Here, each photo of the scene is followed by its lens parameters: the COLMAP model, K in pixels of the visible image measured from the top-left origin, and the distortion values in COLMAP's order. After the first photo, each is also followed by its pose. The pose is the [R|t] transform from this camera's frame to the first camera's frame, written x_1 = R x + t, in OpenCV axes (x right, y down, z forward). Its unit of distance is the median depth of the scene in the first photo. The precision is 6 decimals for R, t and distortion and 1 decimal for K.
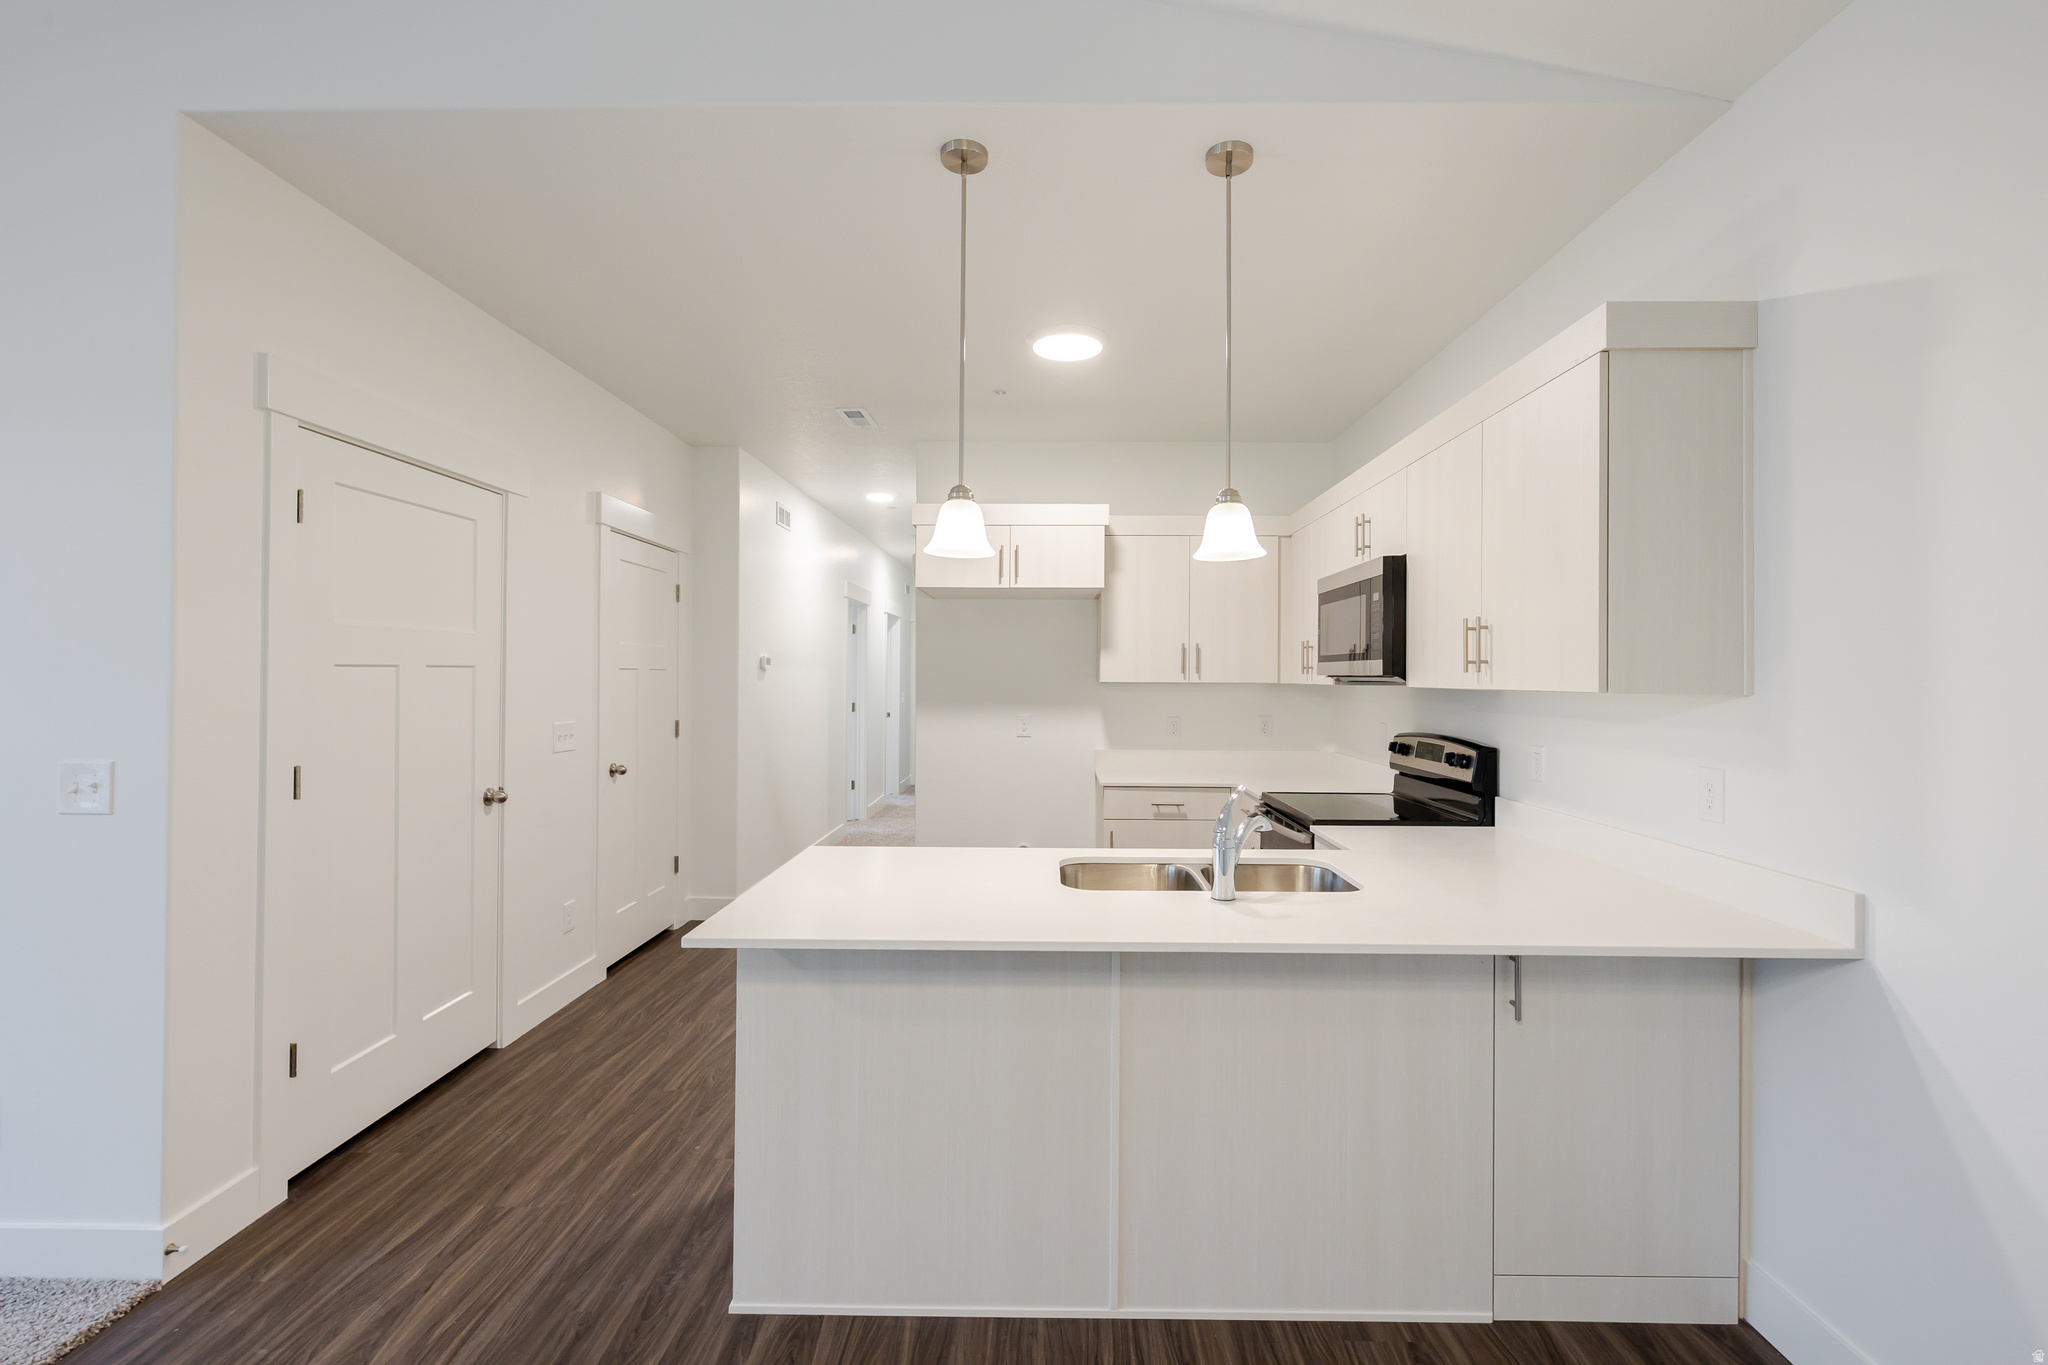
lens RADIAL K [[908.7, 0, 1074.2], [0, 908.7, 678.5], [0, 0, 1]] dist [0.000420, 0.000261]
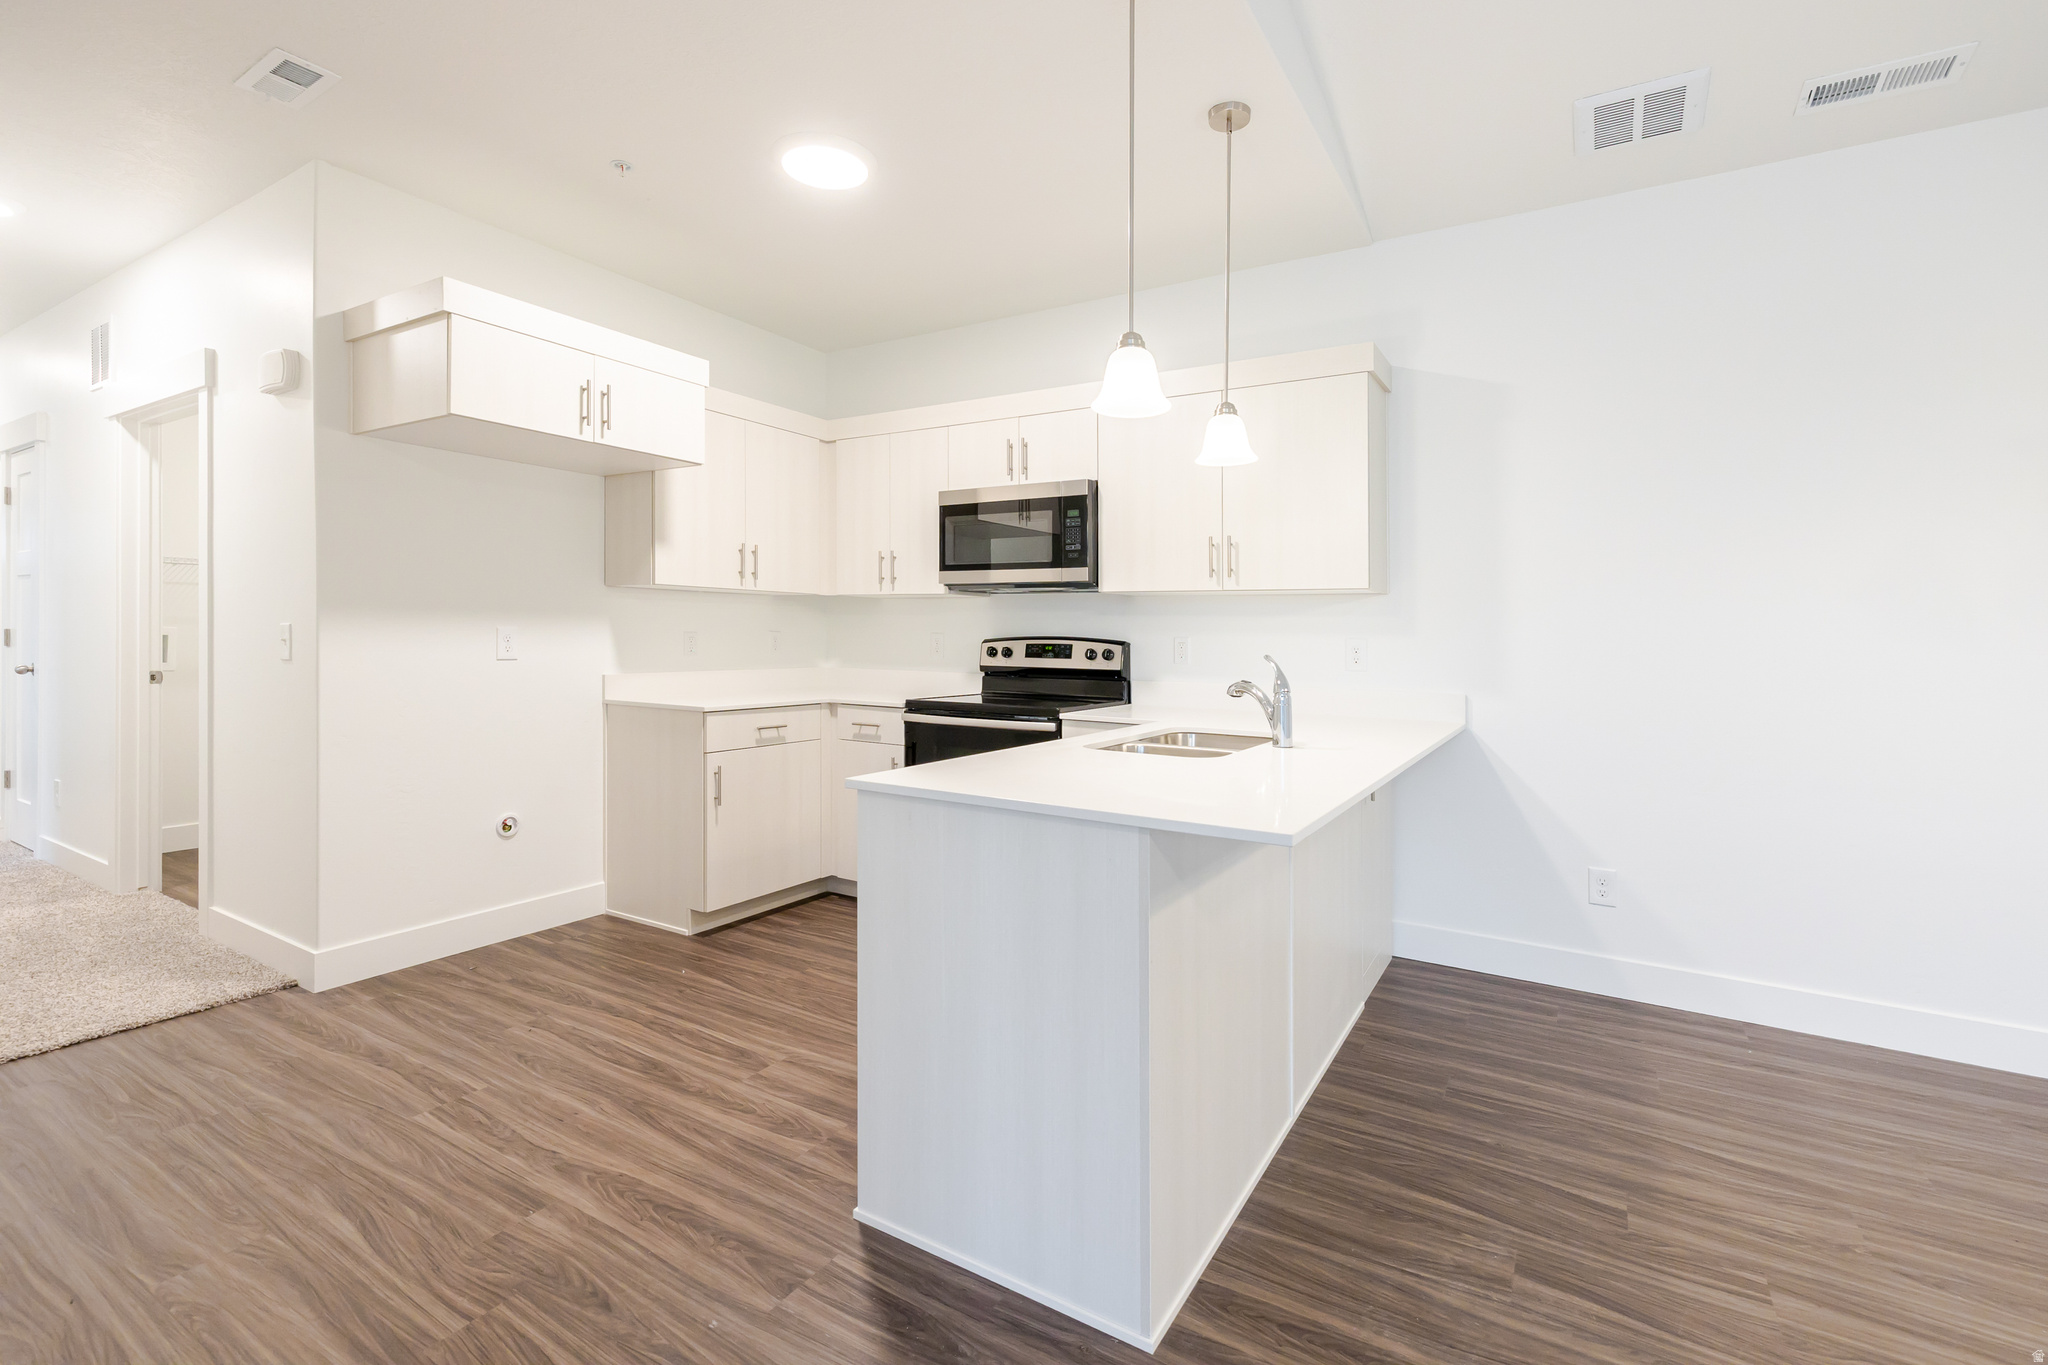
lens RADIAL K [[908.7, 0, 1048.6], [0, 908.7, 654.8], [0, 0, 1]] dist [0.000420, 0.000261]
pose [[0.500676, -0.018647, 0.865434, -0.511958], [-0.008020, 0.999625, 0.026178, 0.044345], [-0.865597, -0.020048, 0.500339, 0.336435]]
